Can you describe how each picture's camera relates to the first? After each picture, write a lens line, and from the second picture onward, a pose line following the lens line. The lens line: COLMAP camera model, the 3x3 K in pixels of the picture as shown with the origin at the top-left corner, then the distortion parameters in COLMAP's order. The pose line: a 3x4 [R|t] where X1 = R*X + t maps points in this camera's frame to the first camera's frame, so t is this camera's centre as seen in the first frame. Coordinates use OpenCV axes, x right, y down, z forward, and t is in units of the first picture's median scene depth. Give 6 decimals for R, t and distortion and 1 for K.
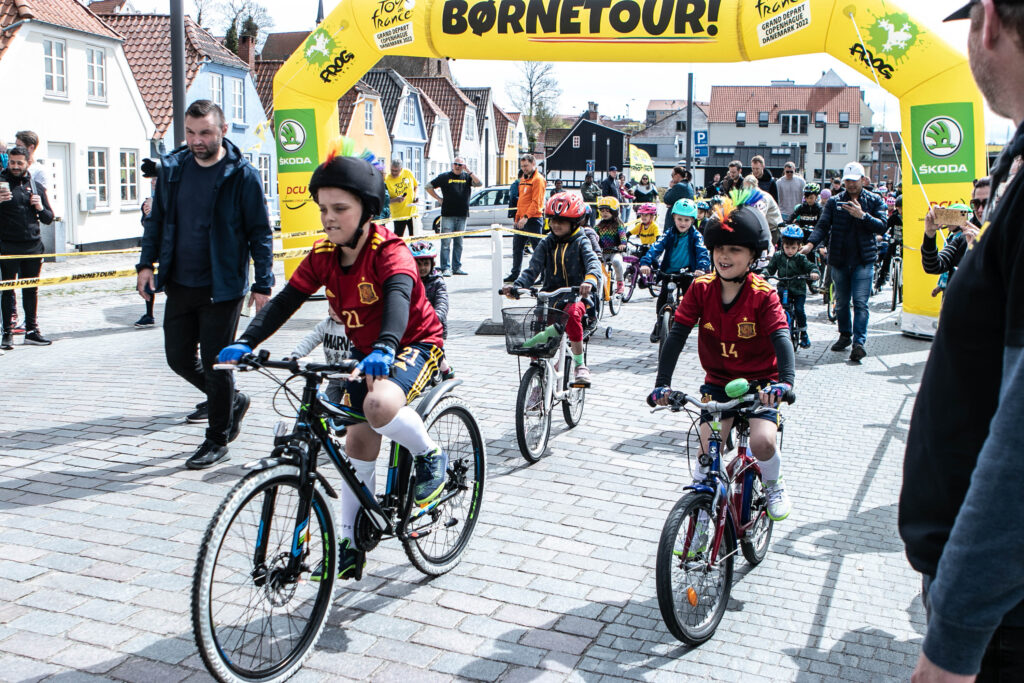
lens RADIAL K [[1058.8, 0, 519.5], [0, 1058.8, 369.4], [0, 0, 1]] dist [-0.096113, 0.000000]
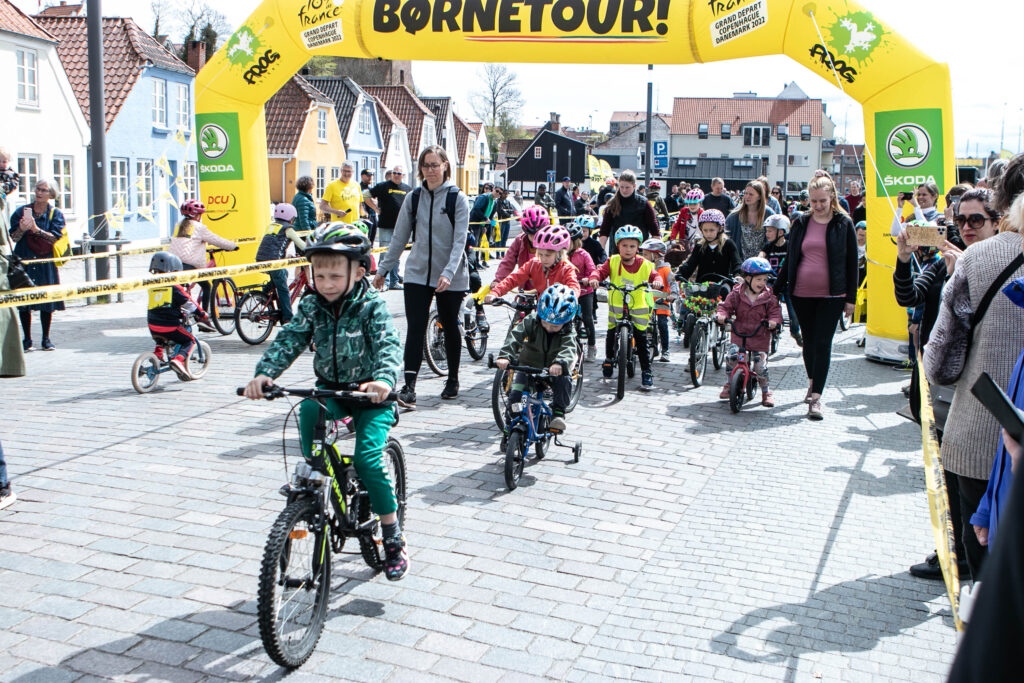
lens RADIAL K [[1058.8, 0, 518.4], [0, 1058.8, 372.6], [0, 0, 1]] dist [-0.096113, 0.000000]
pose [[0.999451, 0.001181, 0.033106, 0.022921], [-0.000951, 0.999975, -0.006947, -0.011758], [-0.033114, 0.006912, 0.999428, 0.067936]]
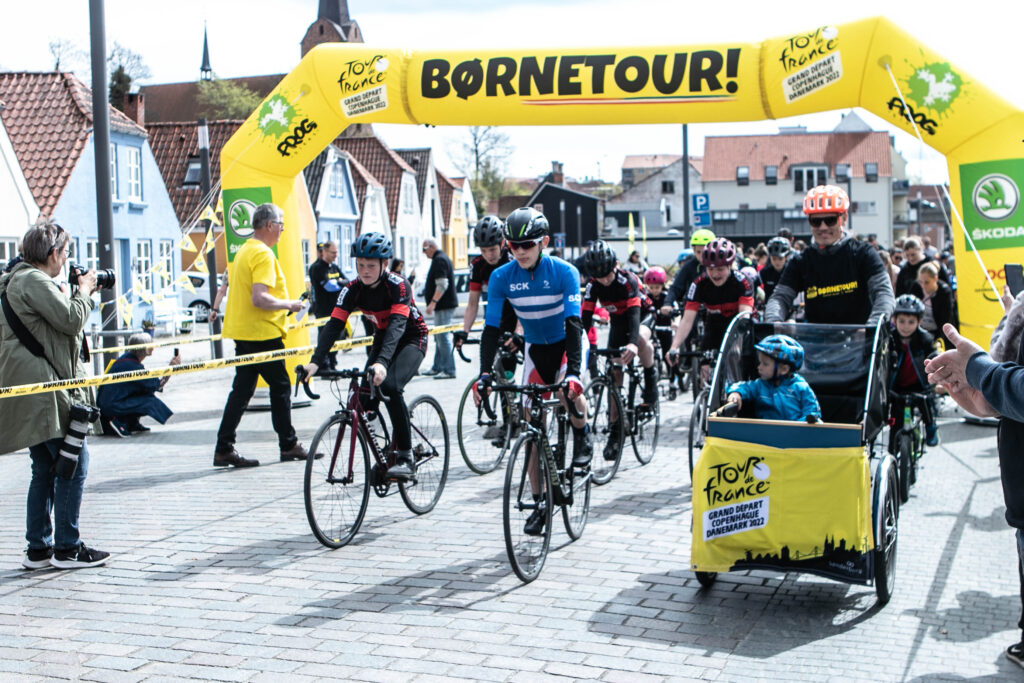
lens RADIAL K [[1366.1, 0, 521.1], [0, 1366.1, 378.7], [0, 0, 1]] dist [-0.084761, 0.000000]
pose [[0.998581, -0.035196, 0.039969, -0.041551], [0.038690, 0.995164, -0.090288, 0.016064], [-0.036598, 0.091706, 0.995113, -0.100531]]
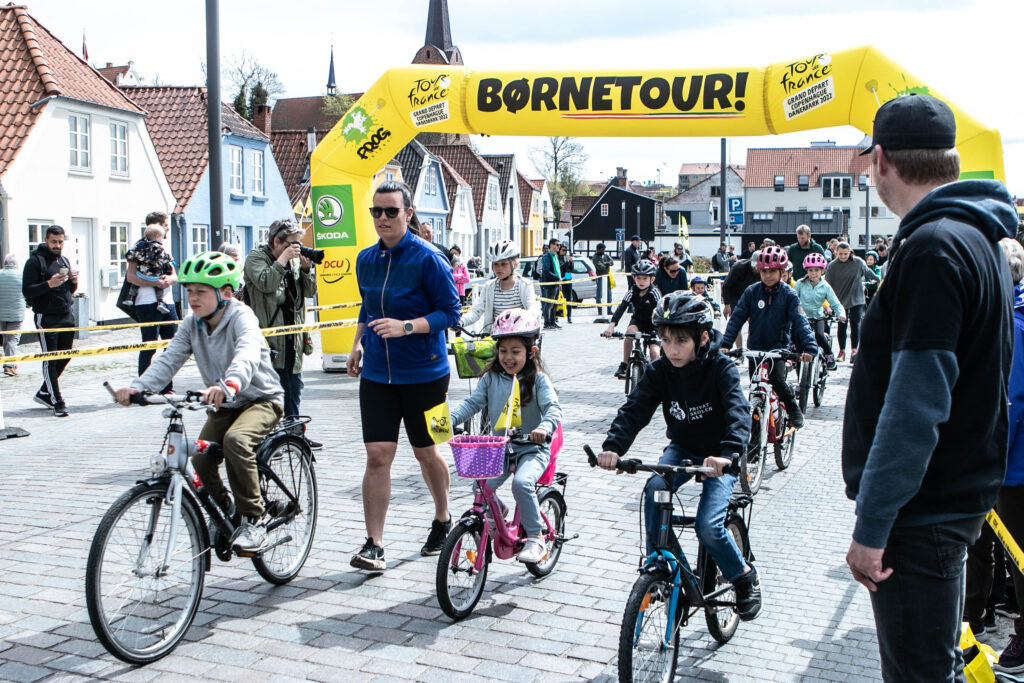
lens RADIAL K [[1144.0, 0, 527.8], [0, 1144.0, 380.7], [0, 0, 1]] dist [-0.098384, 0.000000]
pose [[0.999825, -0.010904, -0.015191, -0.009547], [0.009907, 0.997885, -0.064247, 0.014499], [0.015860, 0.064085, 0.997818, -0.089719]]
